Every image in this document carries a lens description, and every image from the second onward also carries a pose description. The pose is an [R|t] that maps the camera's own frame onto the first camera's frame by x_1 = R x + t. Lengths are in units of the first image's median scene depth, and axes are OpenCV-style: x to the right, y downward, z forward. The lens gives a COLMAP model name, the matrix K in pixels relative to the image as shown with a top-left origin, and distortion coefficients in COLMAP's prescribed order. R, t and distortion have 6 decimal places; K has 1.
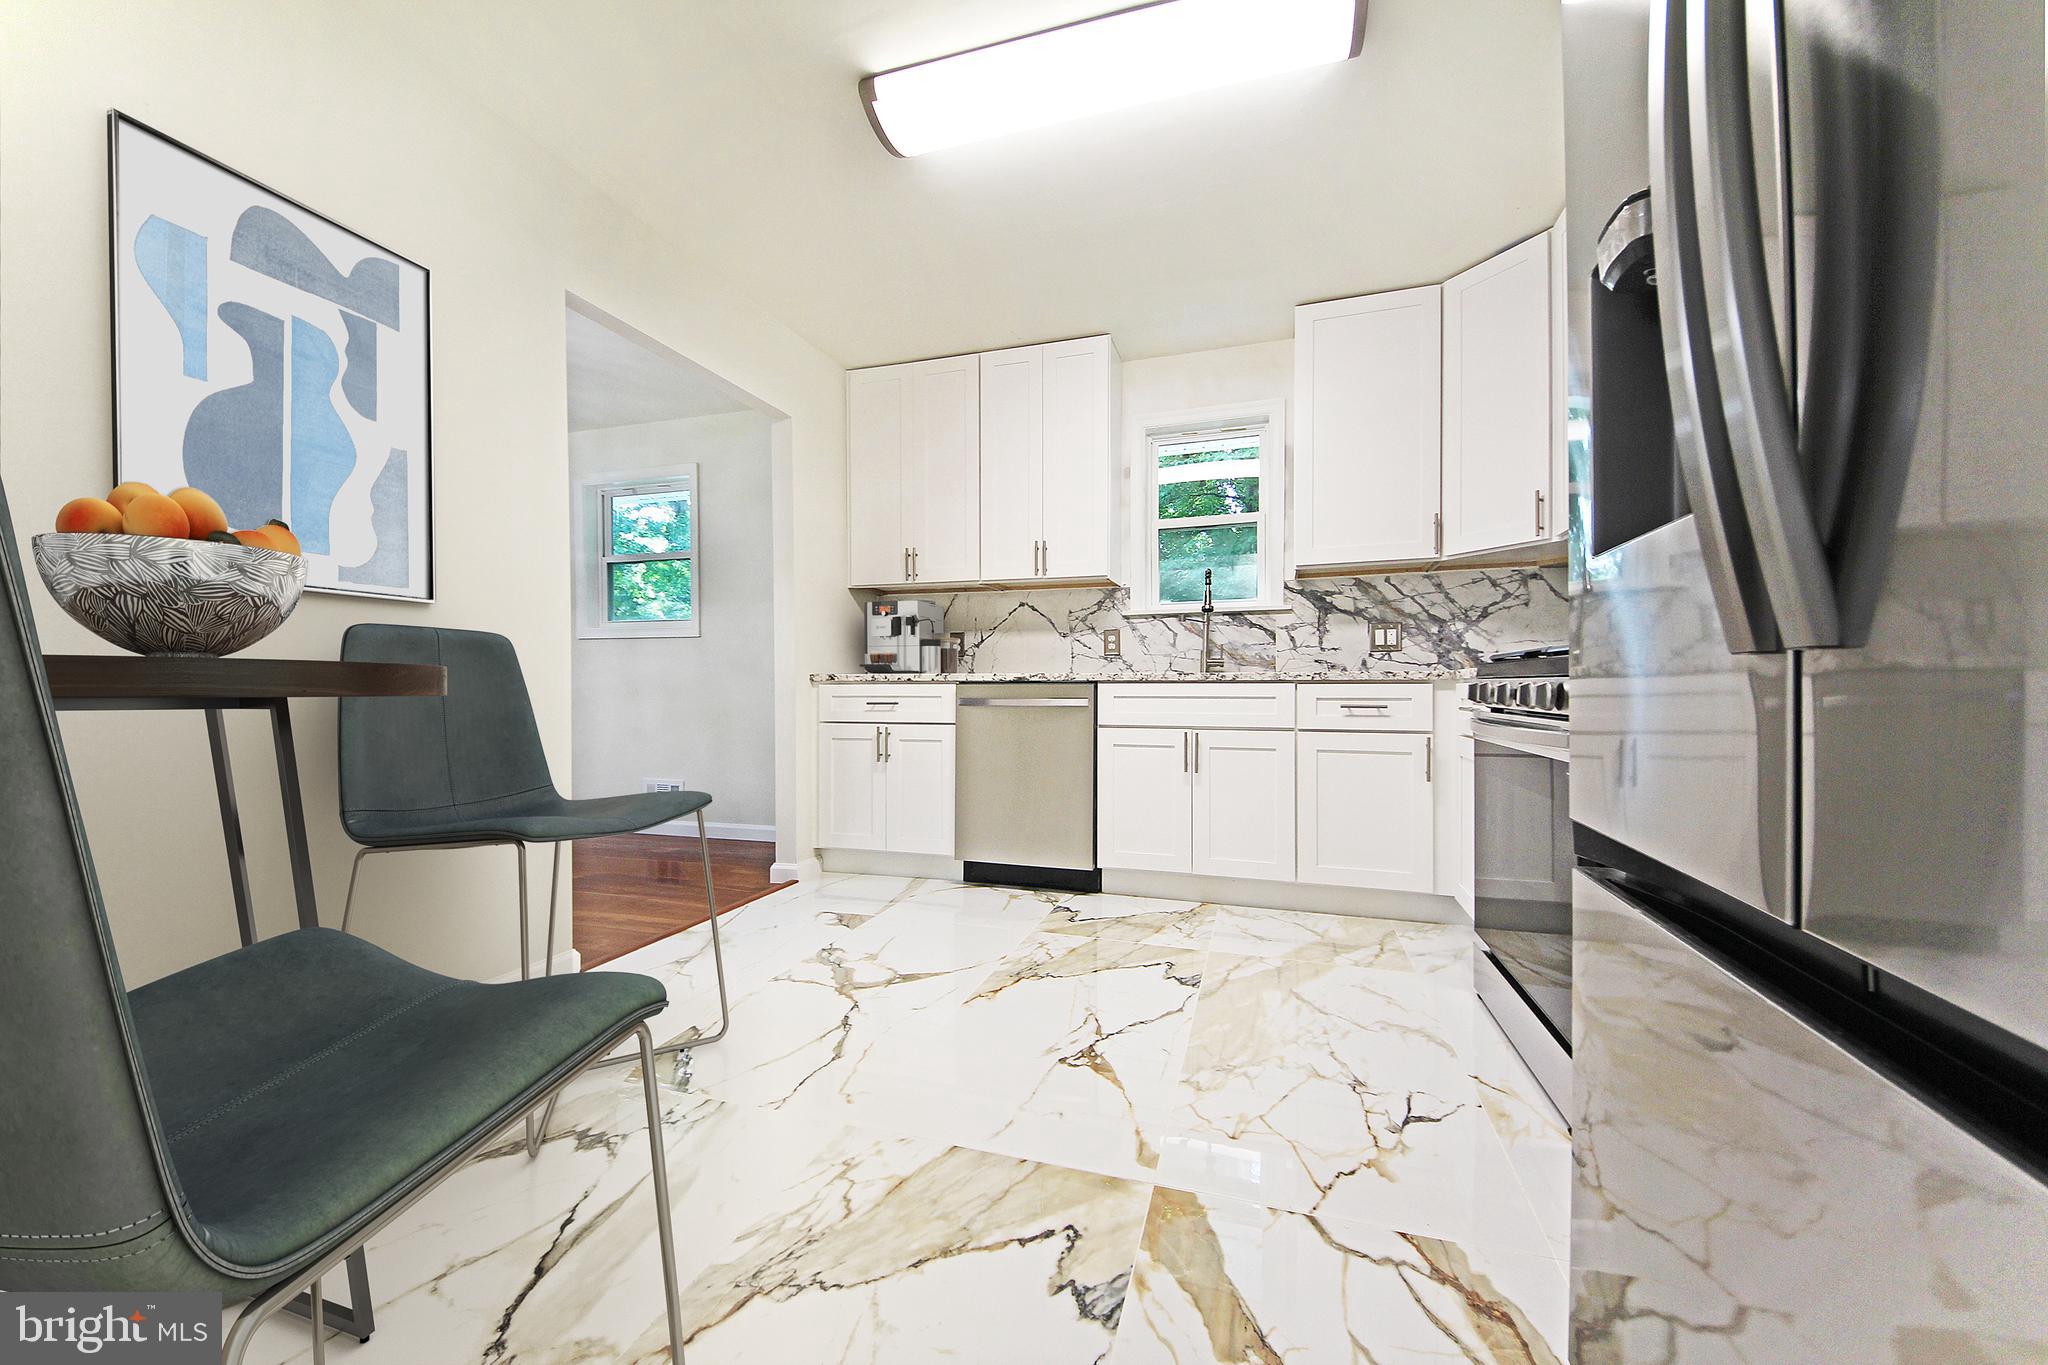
lens RADIAL K [[776.2, 0, 1001.5], [0, 776.2, 689.0], [0, 0, 1]] dist [-0.001551, 0.000420]
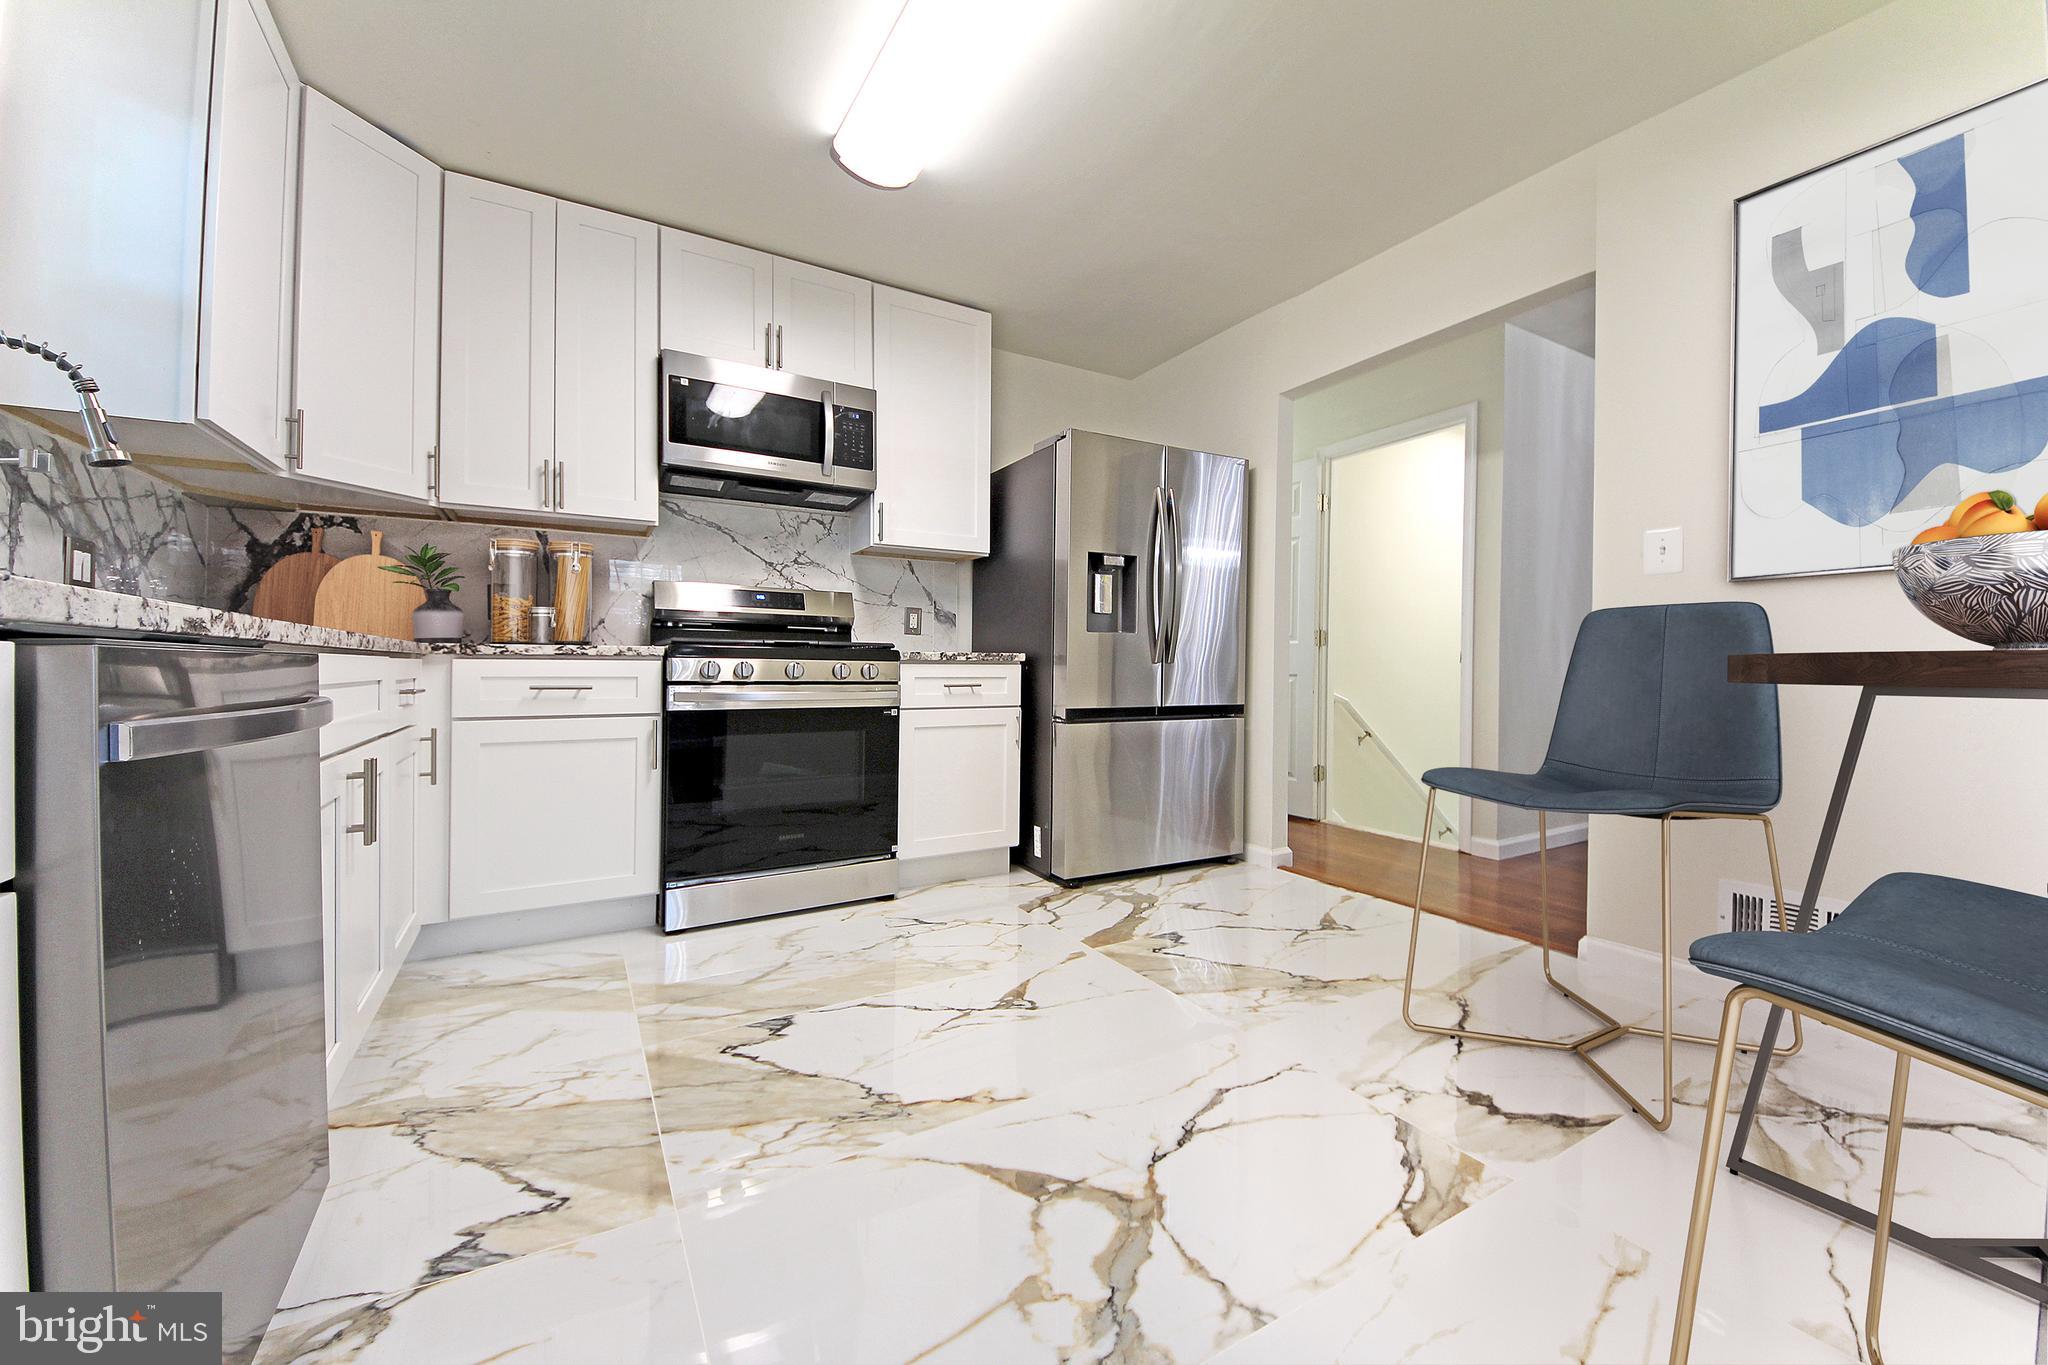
lens RADIAL K [[776.2, 0, 1012.4], [0, 776.2, 664.3], [0, 0, 1]] dist [-0.001551, 0.000420]
pose [[-0.759463, -0.005087, 0.650531, -0.543630], [-0.004920, 0.999986, 0.002076, -0.009007], [-0.650532, -0.001624, -0.759477, 1.649348]]
